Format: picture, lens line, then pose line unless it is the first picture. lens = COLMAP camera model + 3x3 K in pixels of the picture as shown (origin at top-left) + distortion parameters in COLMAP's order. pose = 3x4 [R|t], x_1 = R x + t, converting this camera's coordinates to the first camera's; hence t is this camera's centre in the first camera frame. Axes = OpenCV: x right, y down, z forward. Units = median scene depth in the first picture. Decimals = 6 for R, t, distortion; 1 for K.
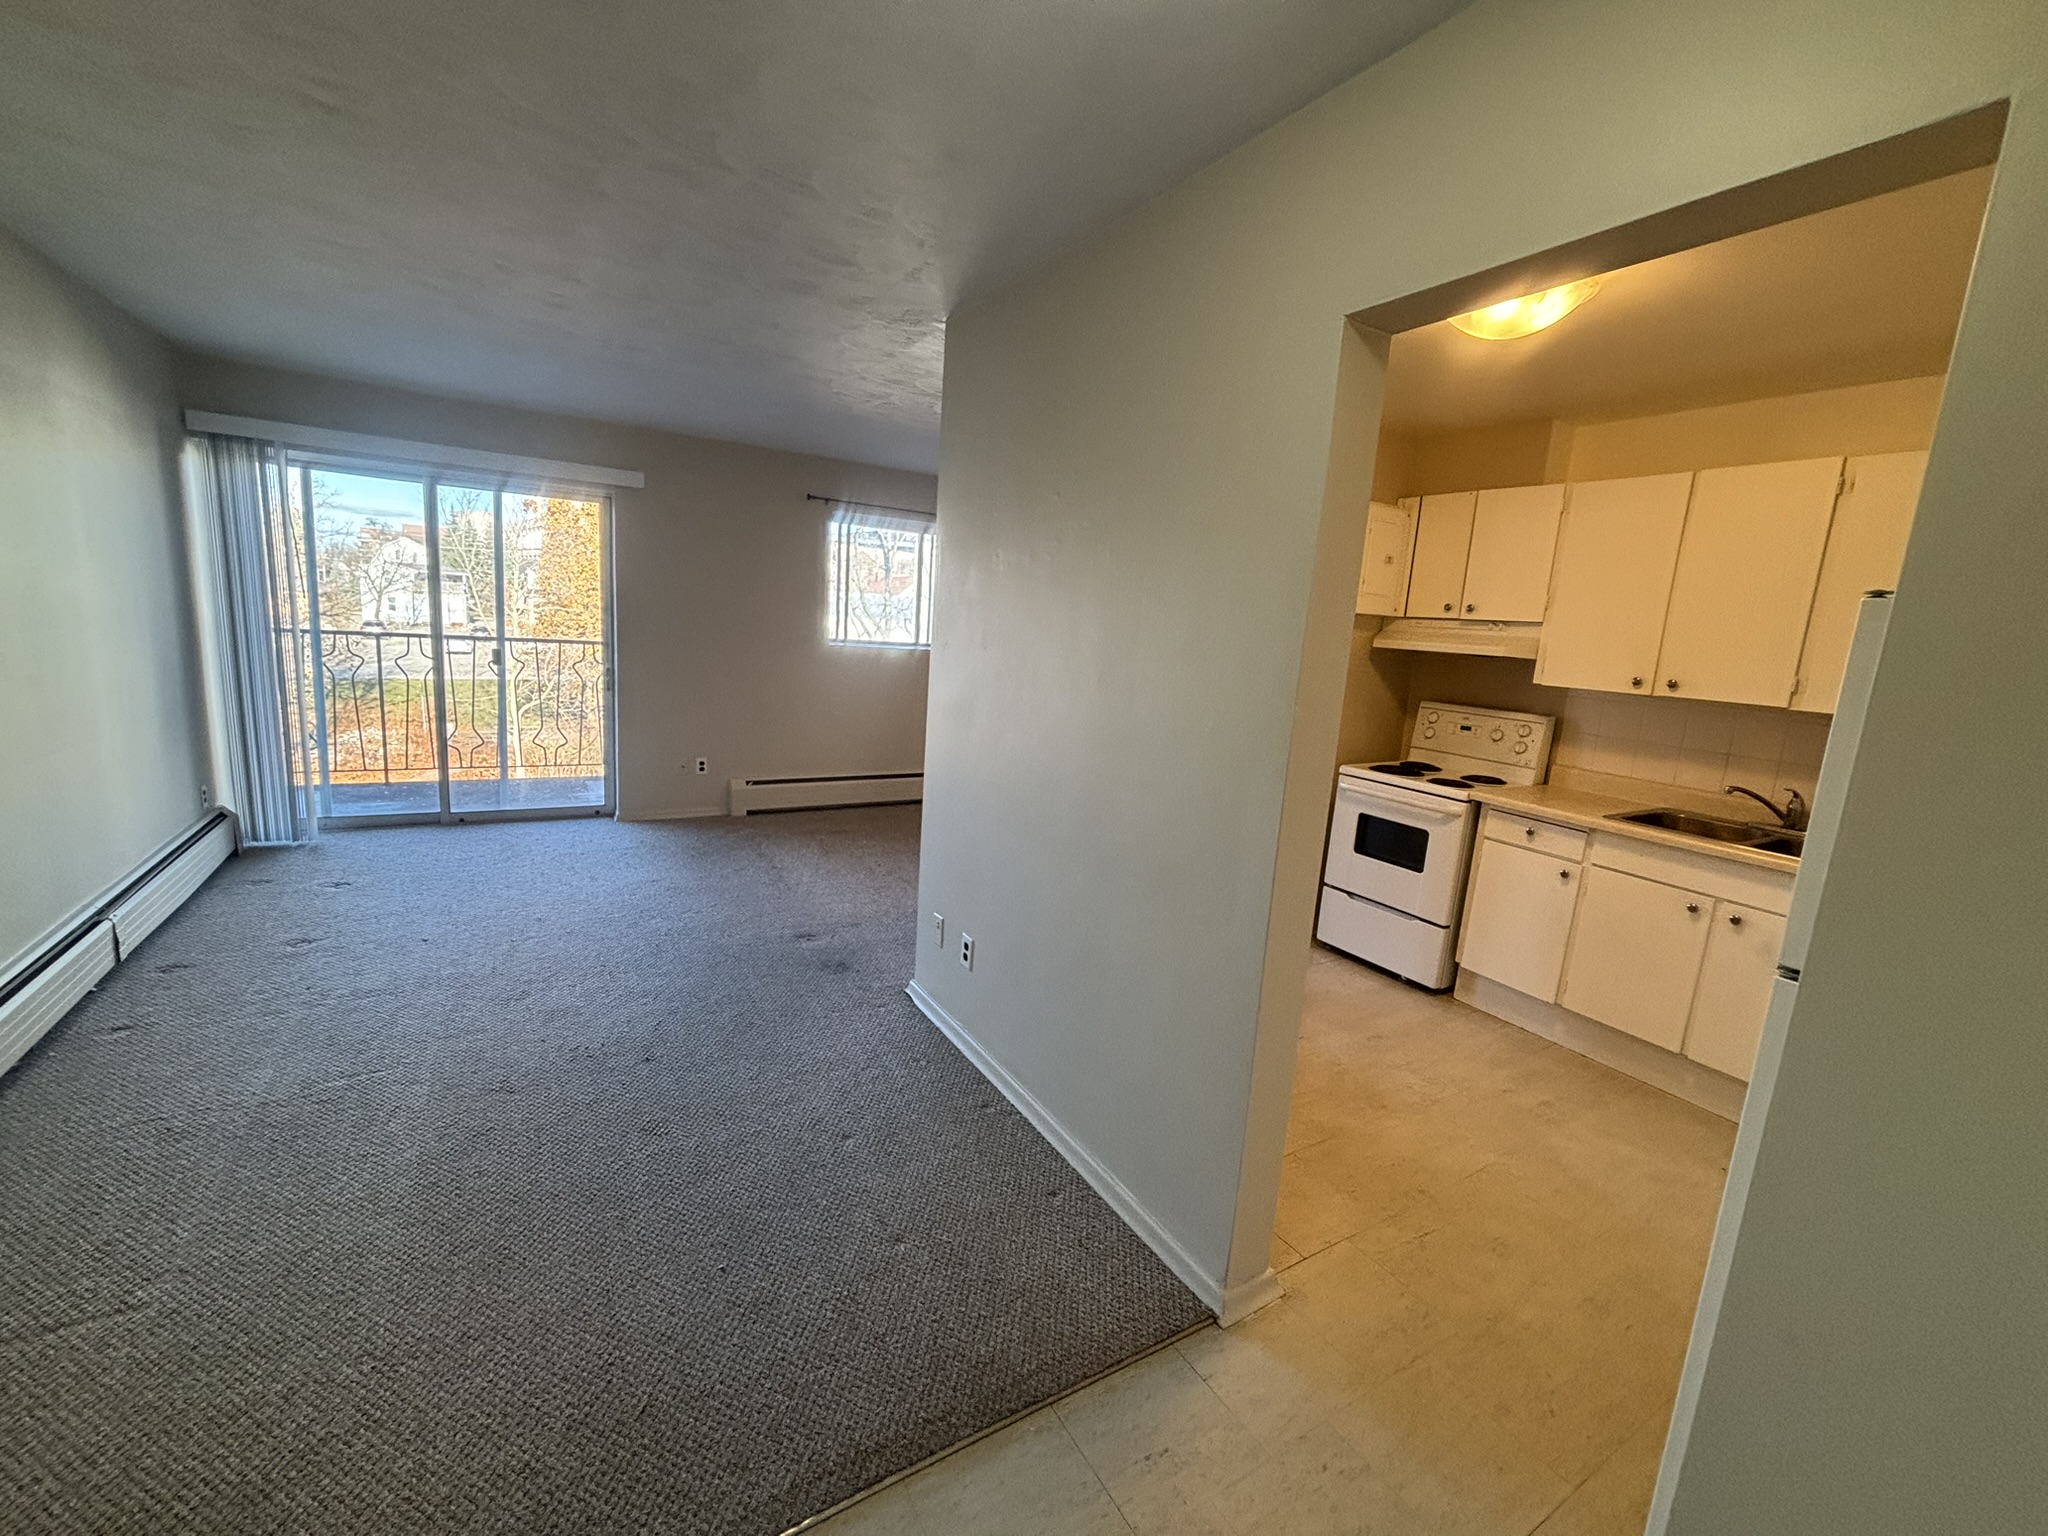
lens RADIAL K [[828.8, 0, 1019.2], [0, 828.8, 762.3], [0, 0, 1]] dist [-0.002305, -0.000135]
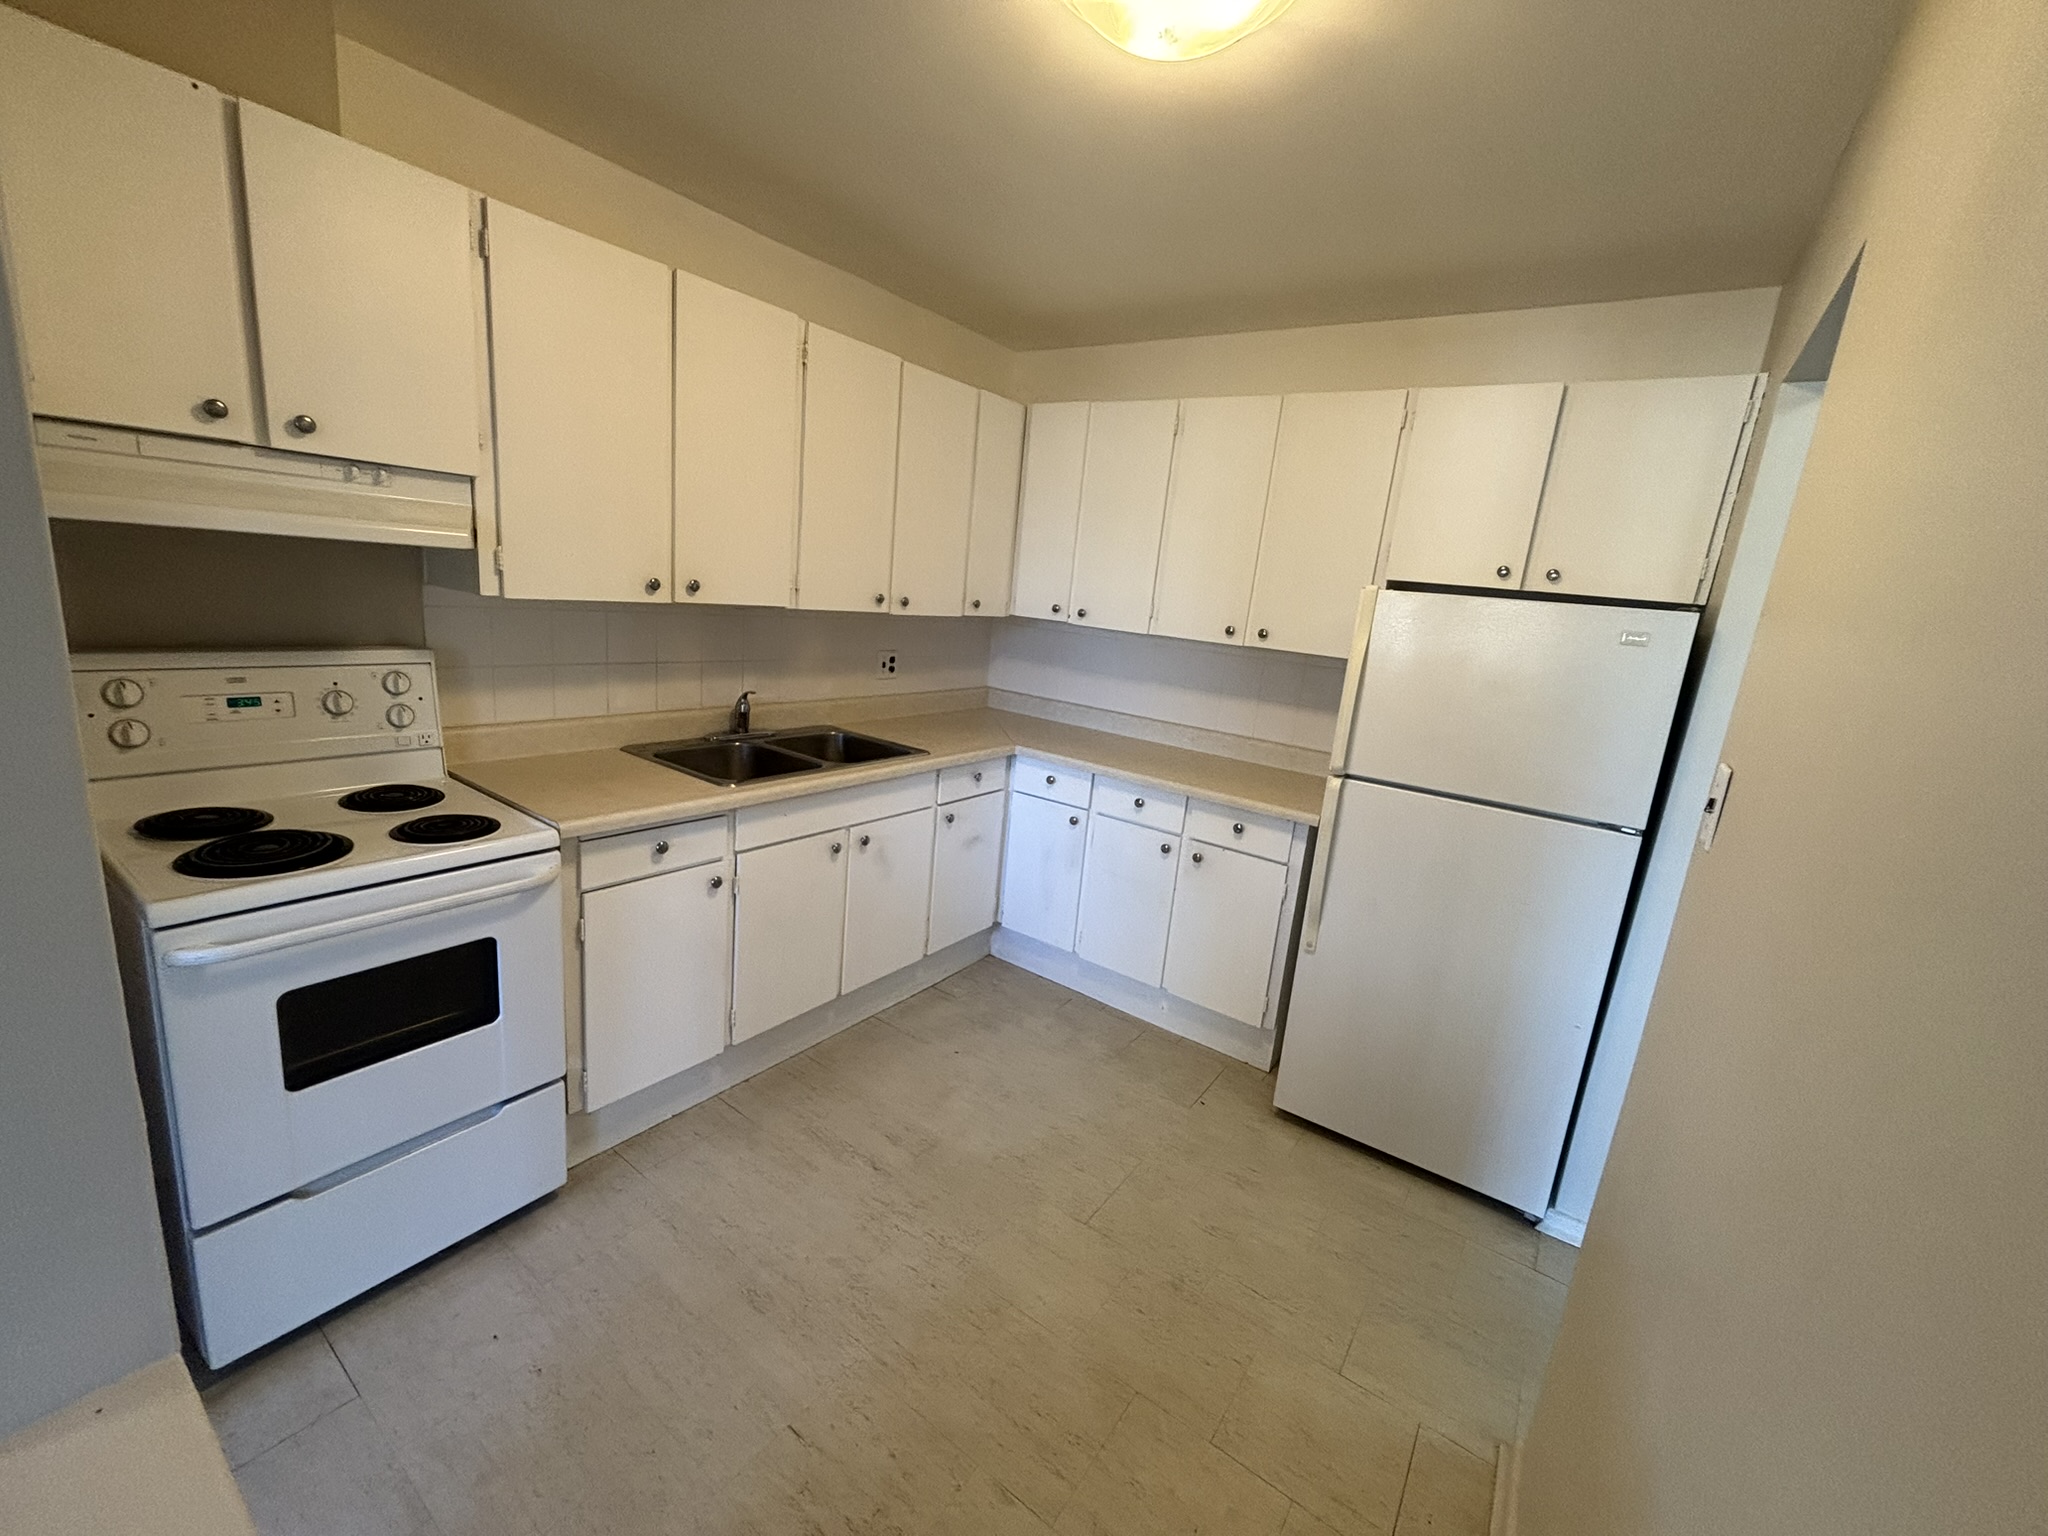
lens RADIAL K [[828.8, 0, 1028.0], [0, 828.8, 763.7], [0, 0, 1]] dist [-0.002305, -0.000135]
pose [[-0.385579, -0.299266, 0.872794, -0.006435], [0.041461, 0.939363, 0.340408, -0.159907], [-0.921743, 0.167441, -0.349791, 0.882095]]
